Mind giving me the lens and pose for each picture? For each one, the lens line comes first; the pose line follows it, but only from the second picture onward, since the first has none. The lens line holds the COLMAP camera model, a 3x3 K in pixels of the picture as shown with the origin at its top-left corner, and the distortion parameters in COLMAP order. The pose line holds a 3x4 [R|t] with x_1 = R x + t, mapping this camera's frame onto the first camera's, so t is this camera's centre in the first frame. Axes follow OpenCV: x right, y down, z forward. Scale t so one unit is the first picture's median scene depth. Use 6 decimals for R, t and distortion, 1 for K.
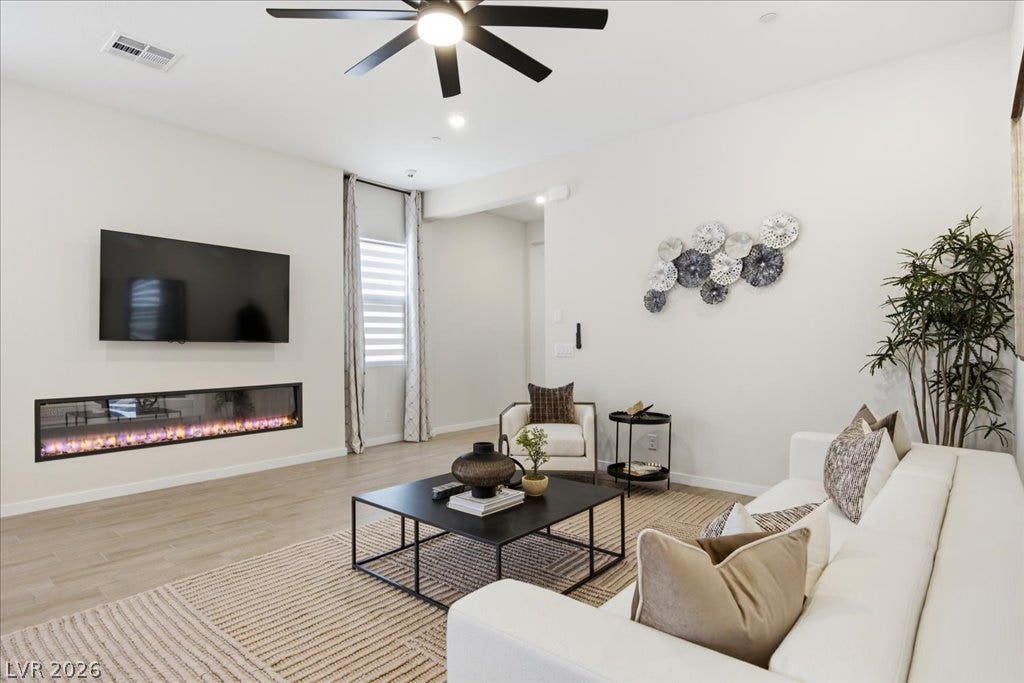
lens RADIAL K [[536.6, 0, 512.0], [0, 536.6, 341.5], [0, 0, 1]] dist [-0.001850, -0.000415]
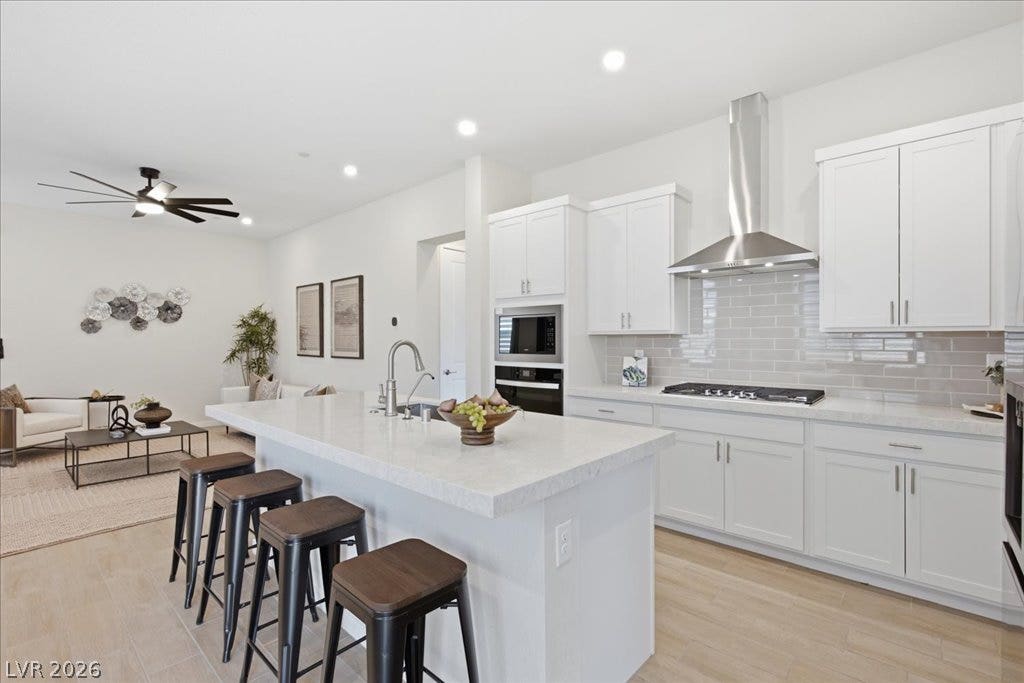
lens RADIAL K [[462.1, 0, 512.4], [0, 462.1, 340.9], [0, 0, 1]] dist [-0.001086, -0.000105]
pose [[0.030638, 0.003890, 0.999523, -1.169772], [0.000978, 0.999992, -0.003922, -0.028725], [-0.999530, 0.001098, 0.030634, -0.298681]]
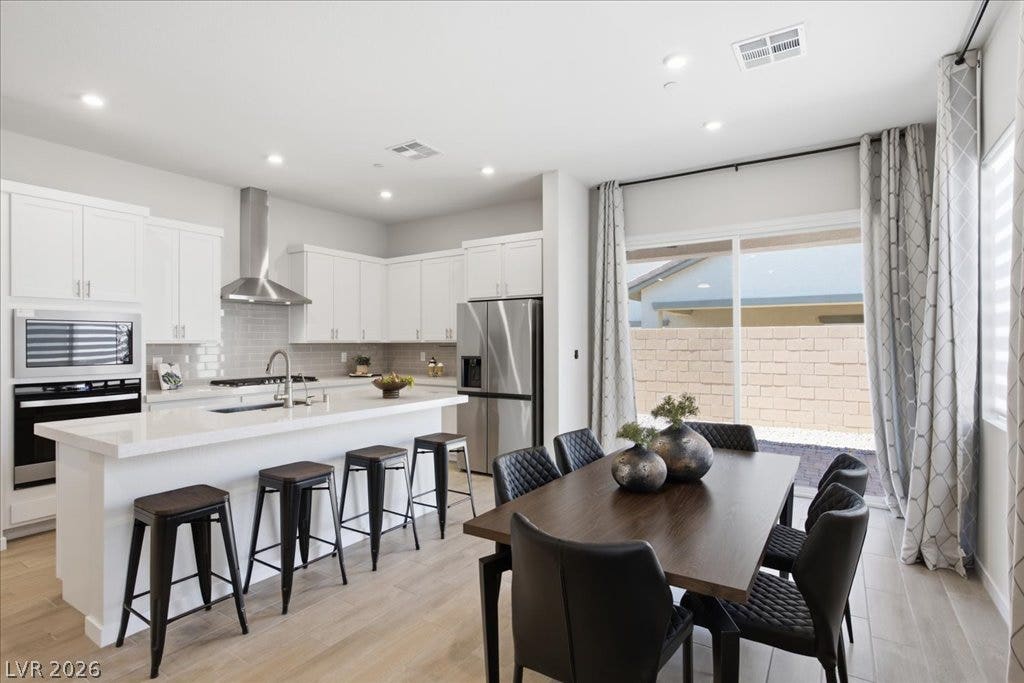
lens RADIAL K [[502.4, 0, 512.1], [0, 502.4, 340.3], [0, 0, 1]] dist [-0.003548, 0.000123]
pose [[-0.992468, 0.009964, -0.122097, -0.861602], [0.010455, 0.999940, -0.003386, -0.040430], [0.122055, -0.004637, -0.992512, 0.718215]]
